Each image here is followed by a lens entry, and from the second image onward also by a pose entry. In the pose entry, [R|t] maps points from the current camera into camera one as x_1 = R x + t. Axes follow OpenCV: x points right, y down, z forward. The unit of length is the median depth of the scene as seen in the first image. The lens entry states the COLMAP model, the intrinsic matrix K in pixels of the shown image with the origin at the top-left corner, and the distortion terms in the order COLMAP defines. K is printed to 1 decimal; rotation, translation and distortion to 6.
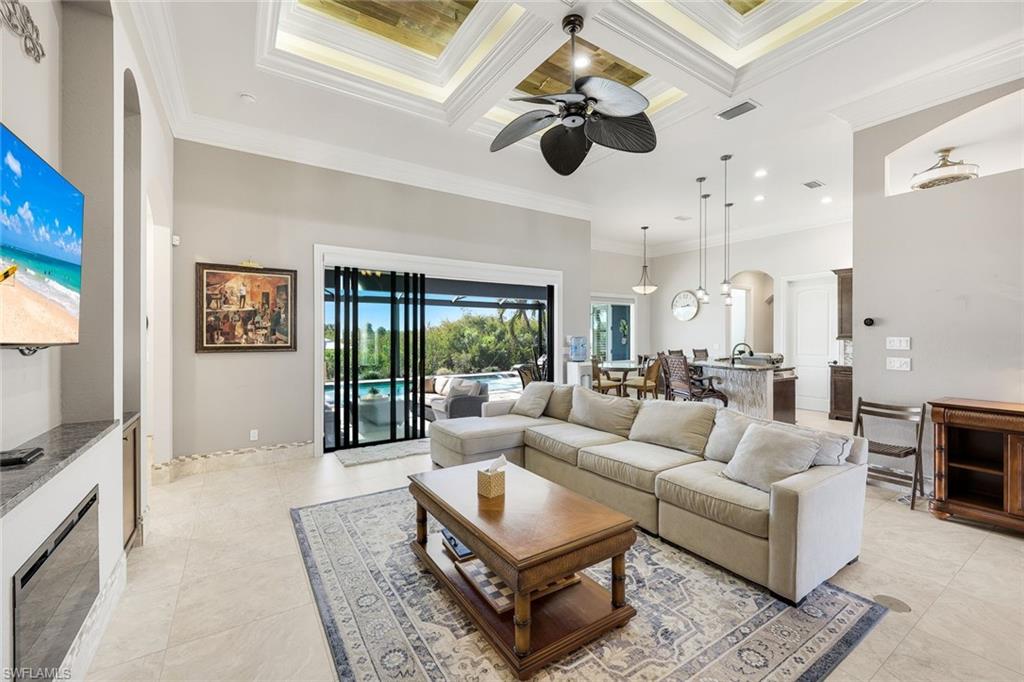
lens RADIAL K [[418.5, 0, 512.0], [0, 418.5, 341.0], [0, 0, 1]] dist [0.000251, -0.000001]
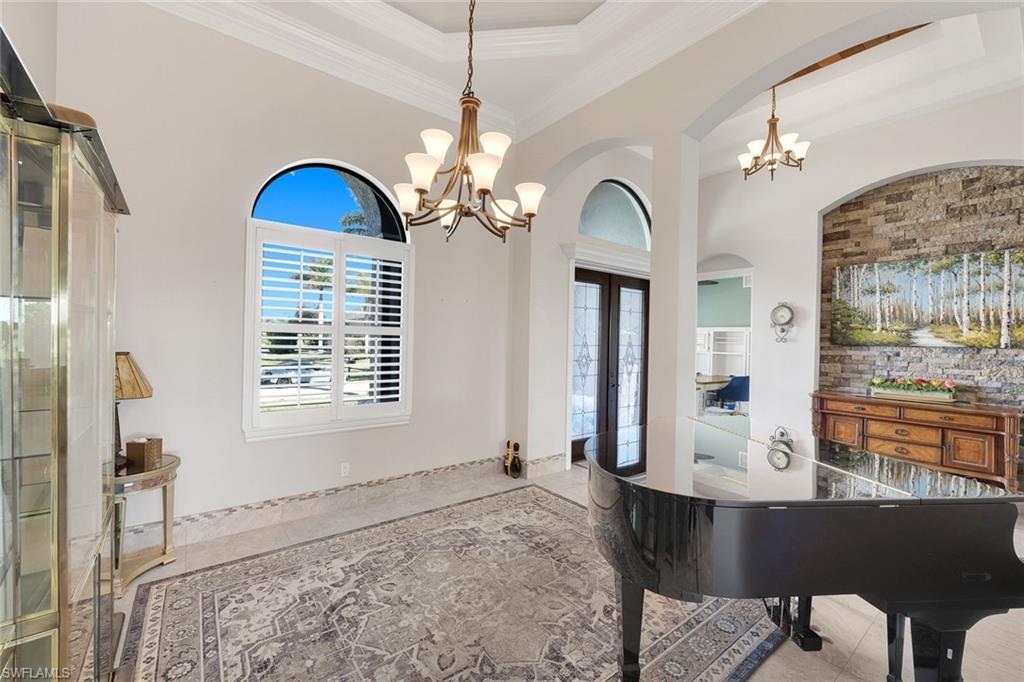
lens RADIAL K [[418.7, 0, 512.0], [0, 418.7, 341.0], [0, 0, 1]] dist [-0.001107, -0.000107]
pose [[0.081731, 0.001810, -0.996653, 1.024162], [-0.031522, 0.999503, -0.000770, -0.043463], [0.996156, 0.031479, 0.081747, 1.129864]]
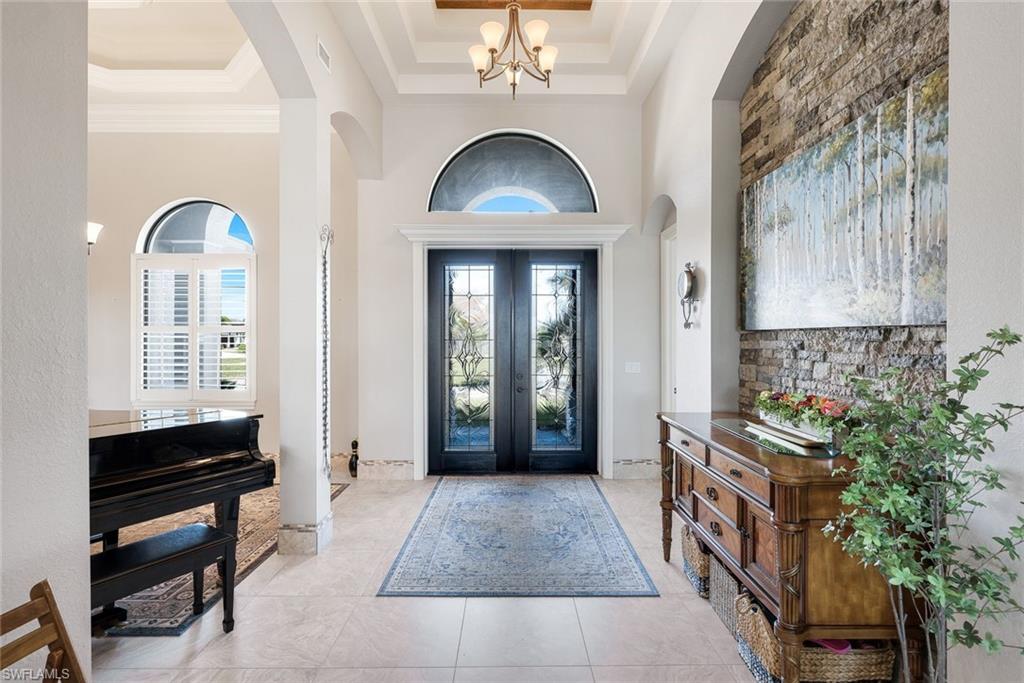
lens RADIAL K [[486.2, 0, 512.0], [0, 486.2, 341.5], [0, 0, 1]] dist [-0.001053, -0.000155]
pose [[-0.542842, 0.002891, -0.839830, 0.571355], [-0.011697, 0.999871, 0.011002, -0.052514], [0.839753, 0.015796, -0.542738, 3.005782]]
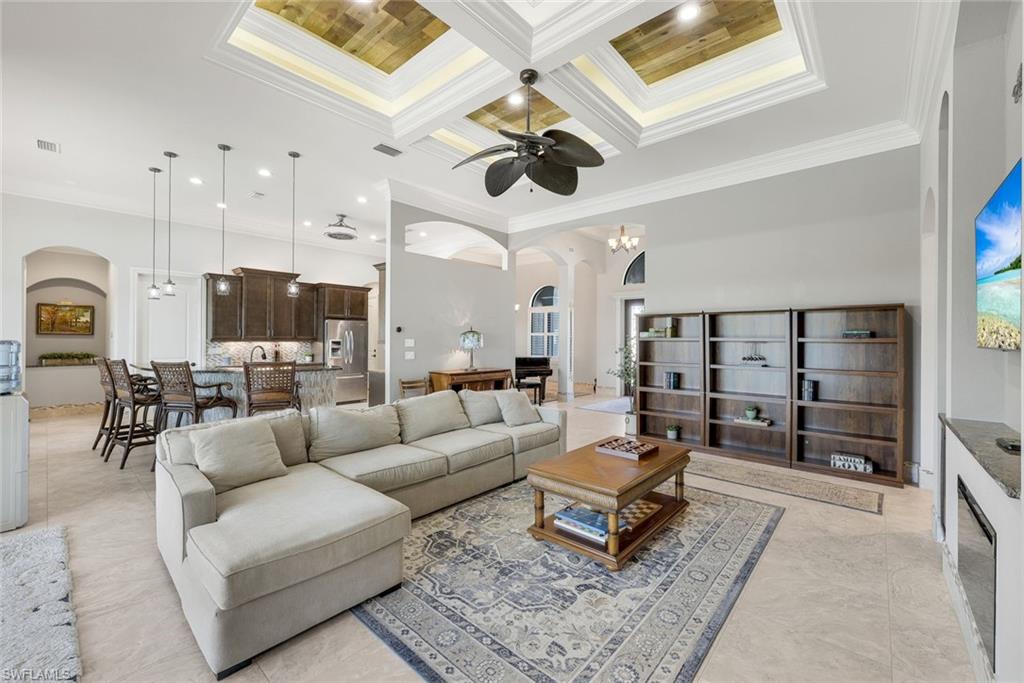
lens RADIAL K [[414.7, 0, 512.0], [0, 414.7, 341.5], [0, 0, 1]] dist [0.000874, 0.000042]
pose [[-0.265672, -0.006302, 0.964043, -1.161347], [0.006885, 0.999941, 0.008434, -0.017423], [-0.964039, 0.008878, -0.265613, 1.605492]]
